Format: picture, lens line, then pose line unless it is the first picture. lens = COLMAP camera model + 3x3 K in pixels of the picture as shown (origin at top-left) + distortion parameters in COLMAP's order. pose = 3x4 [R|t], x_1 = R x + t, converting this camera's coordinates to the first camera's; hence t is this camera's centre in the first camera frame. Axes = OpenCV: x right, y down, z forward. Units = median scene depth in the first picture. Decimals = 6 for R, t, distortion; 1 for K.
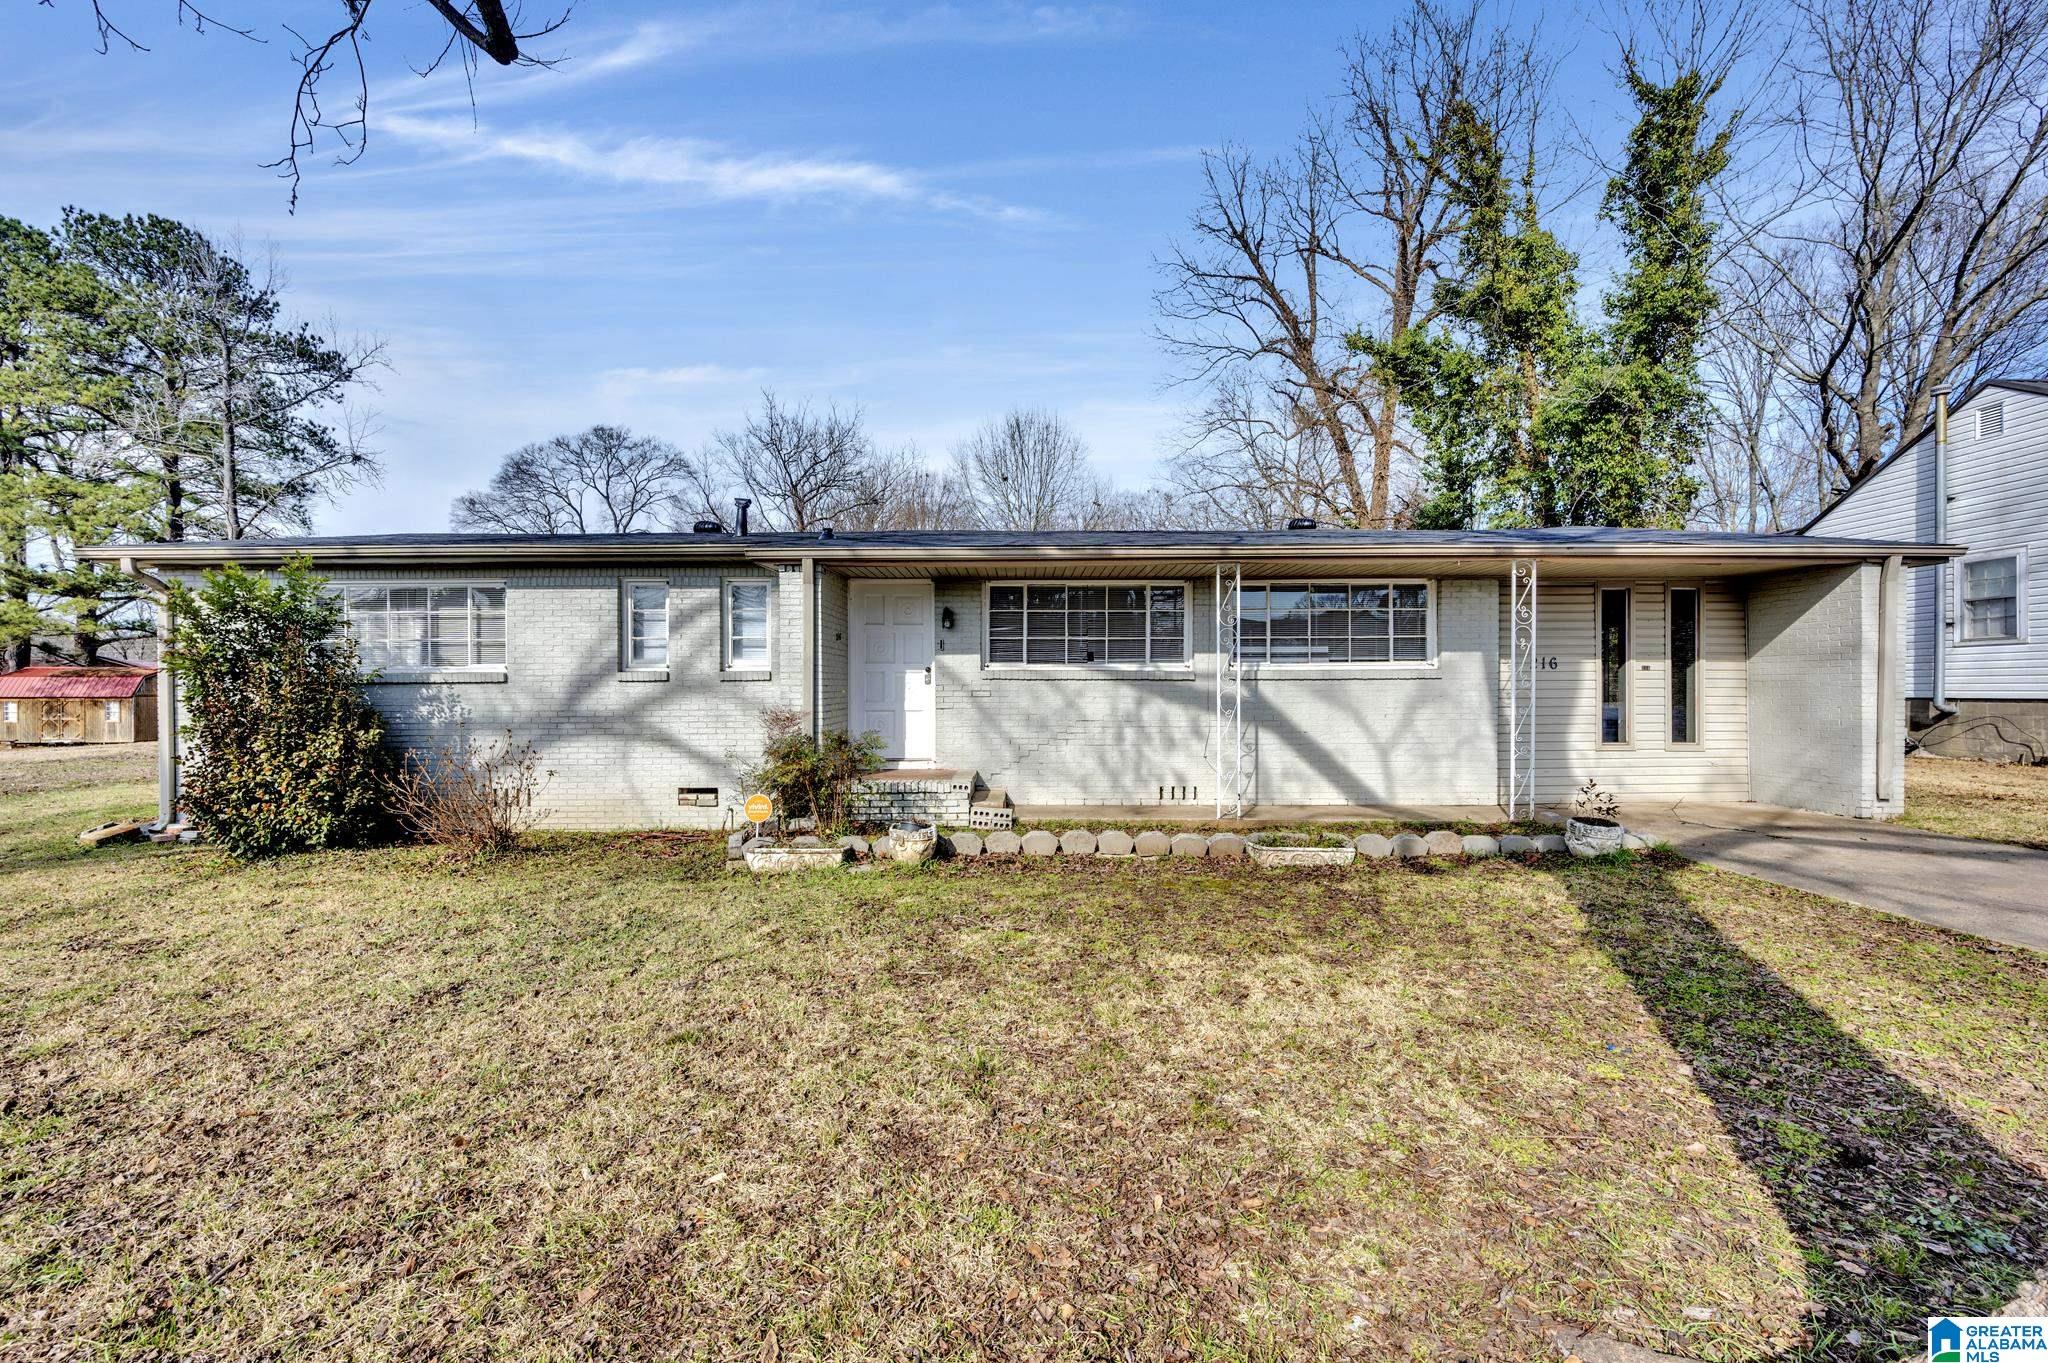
lens RADIAL K [[810.3, 0, 1030.0], [0, 810.3, 685.4], [0, 0, 1]] dist [-0.004133, 0.000001]
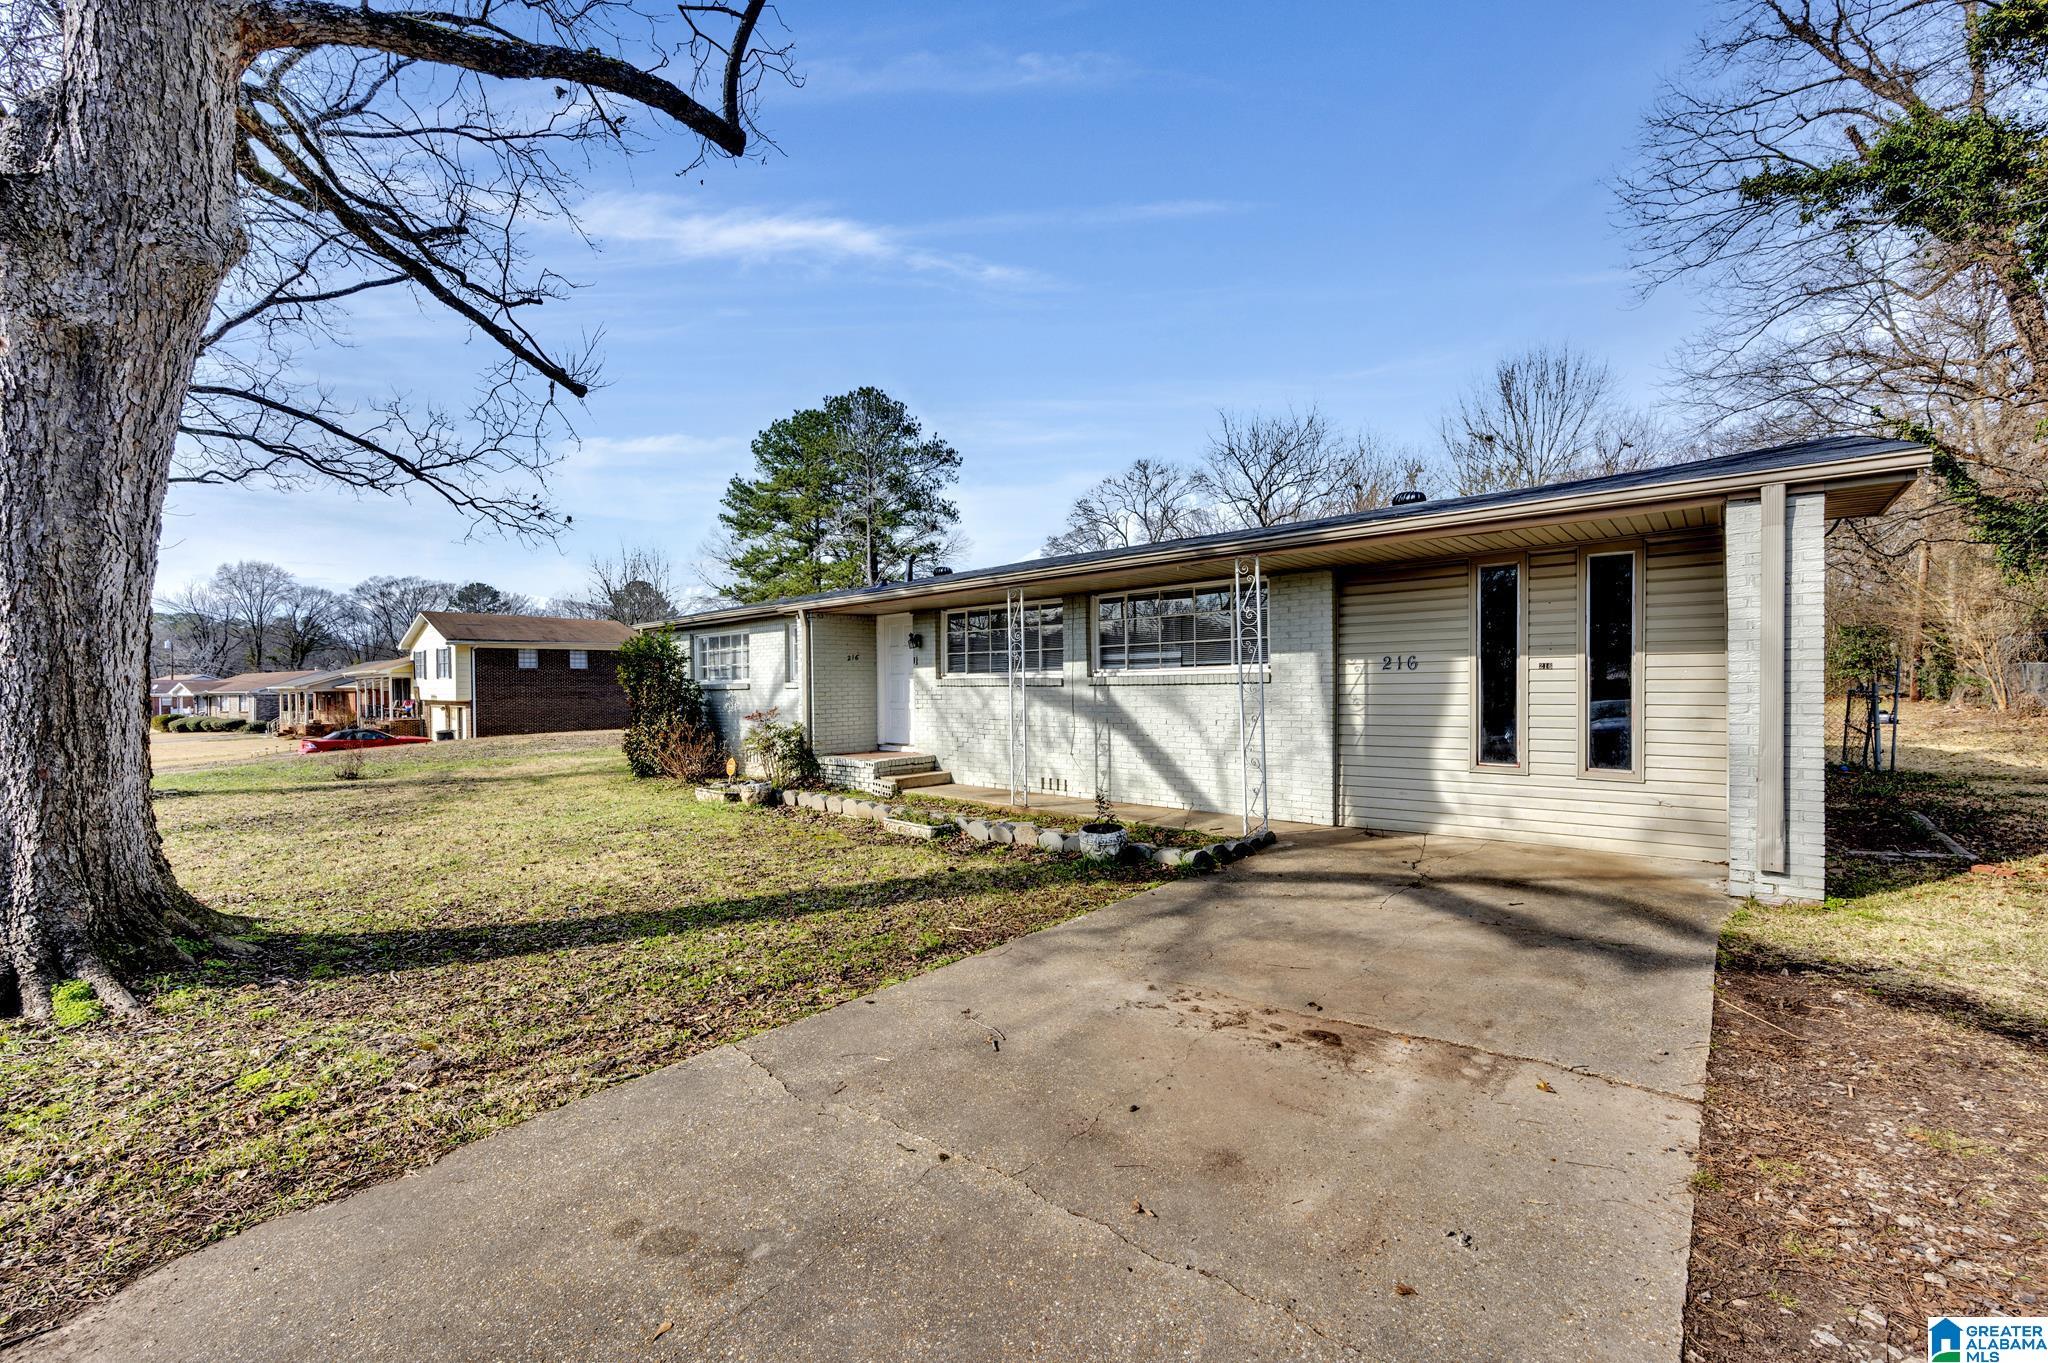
lens RADIAL K [[810.3, 0, 1028.5], [0, 810.3, 691.6], [0, 0, 1]] dist [-0.004133, 0.000001]
pose [[0.744099, -0.001035, -0.668068, 0.622179], [0.012486, 0.999846, 0.012359, -0.008954], [0.667952, -0.017538, 0.743997, 0.085711]]
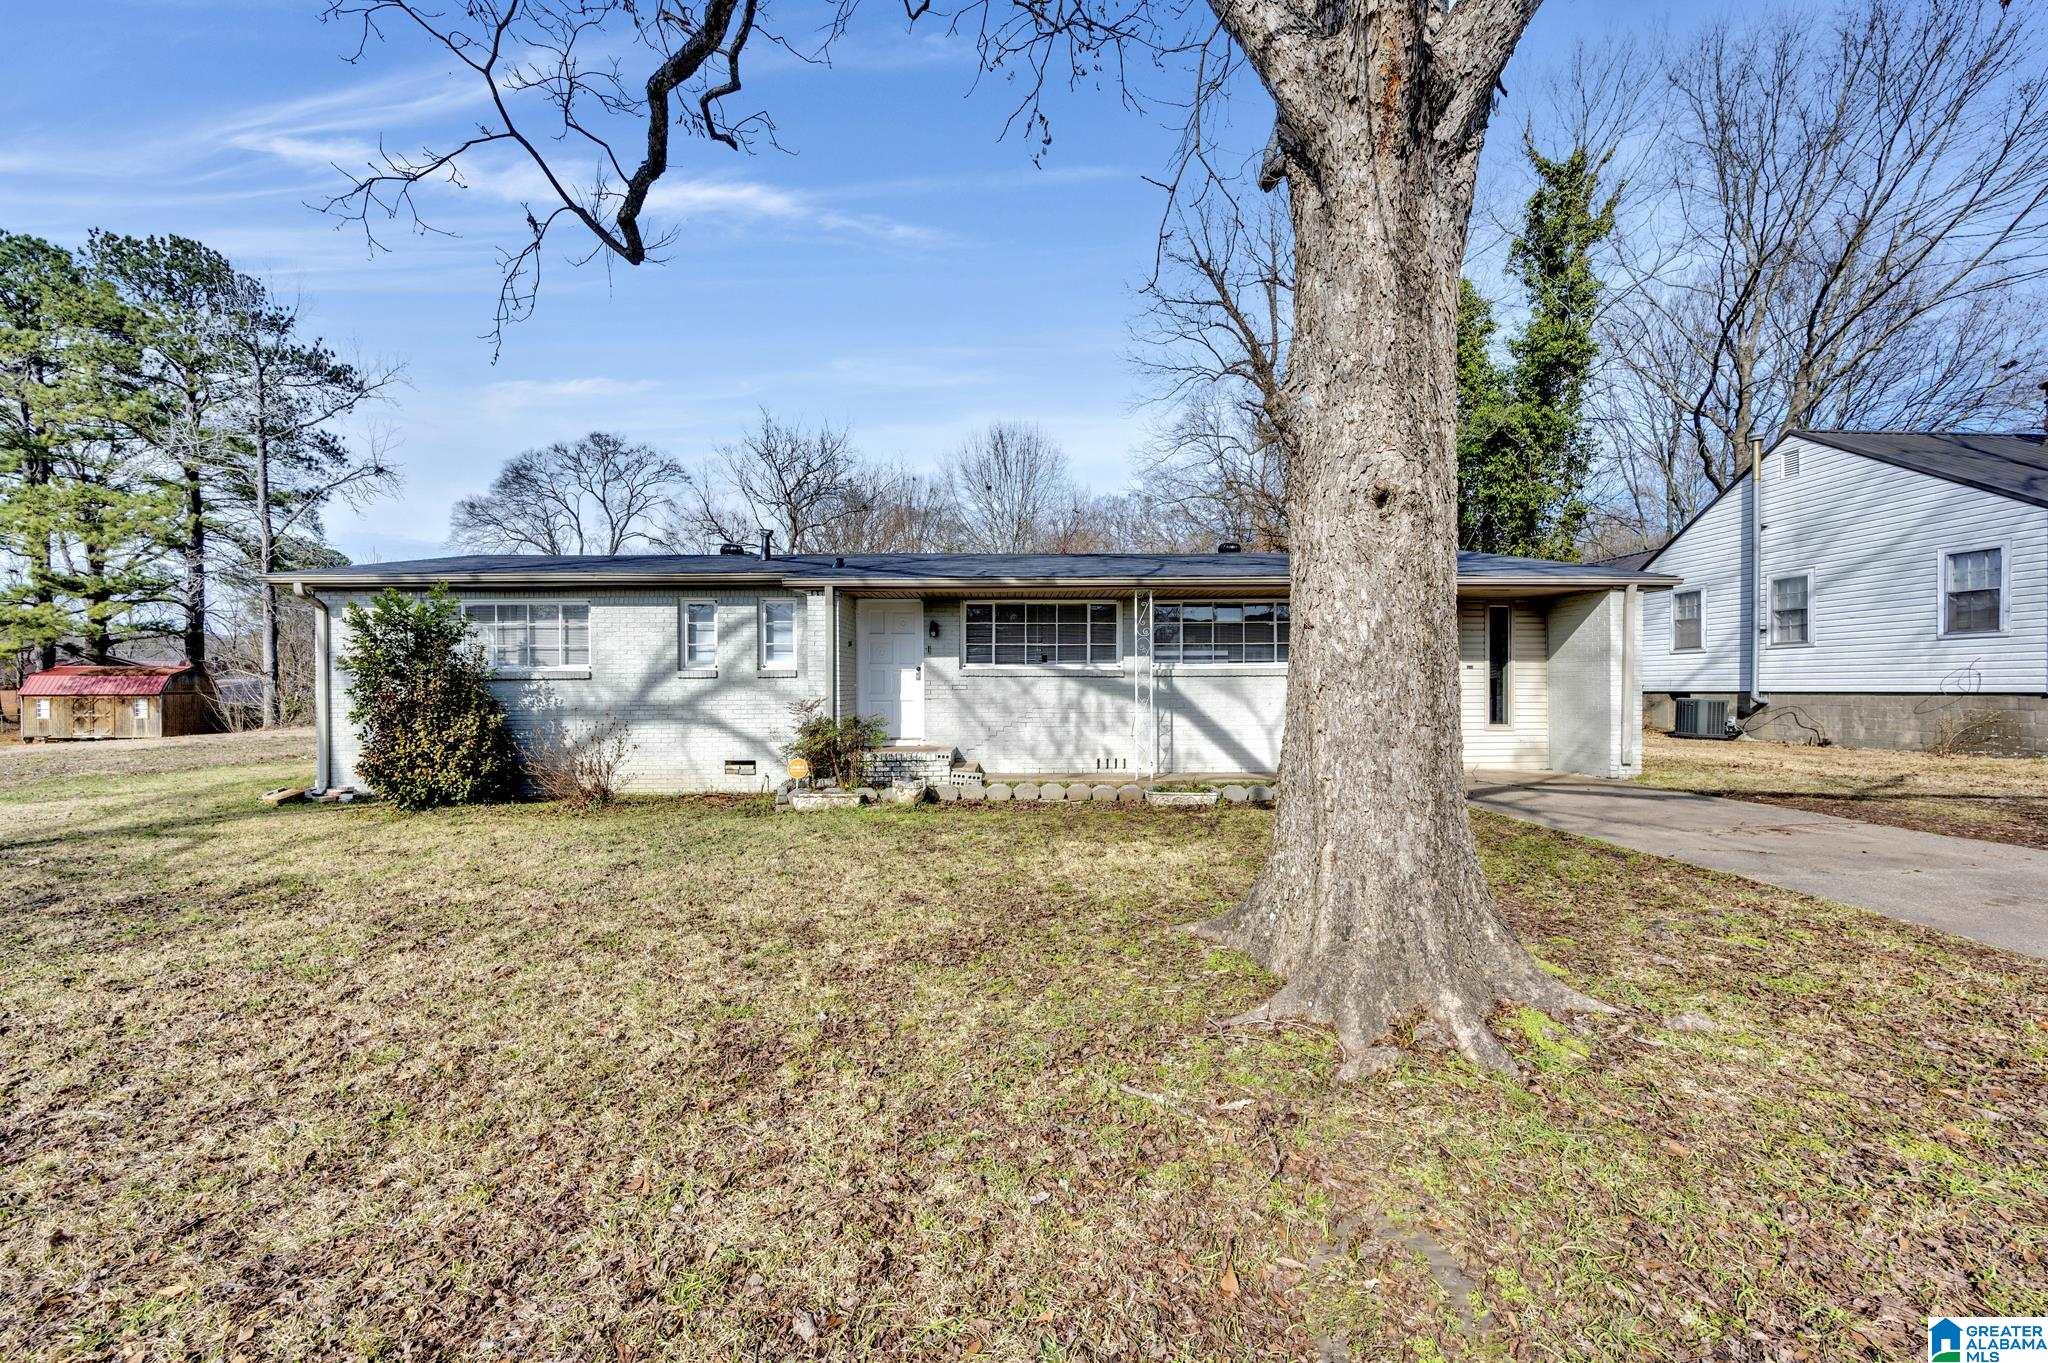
lens RADIAL K [[810.3, 0, 1031.1], [0, 810.3, 685.3], [0, 0, 1]] dist [-0.004133, 0.000001]
pose [[0.999847, -0.001023, 0.017441, 0.021246], [0.000992, 0.999998, 0.001792, 0.003284], [-0.017443, -0.001775, 0.999846, -0.201986]]
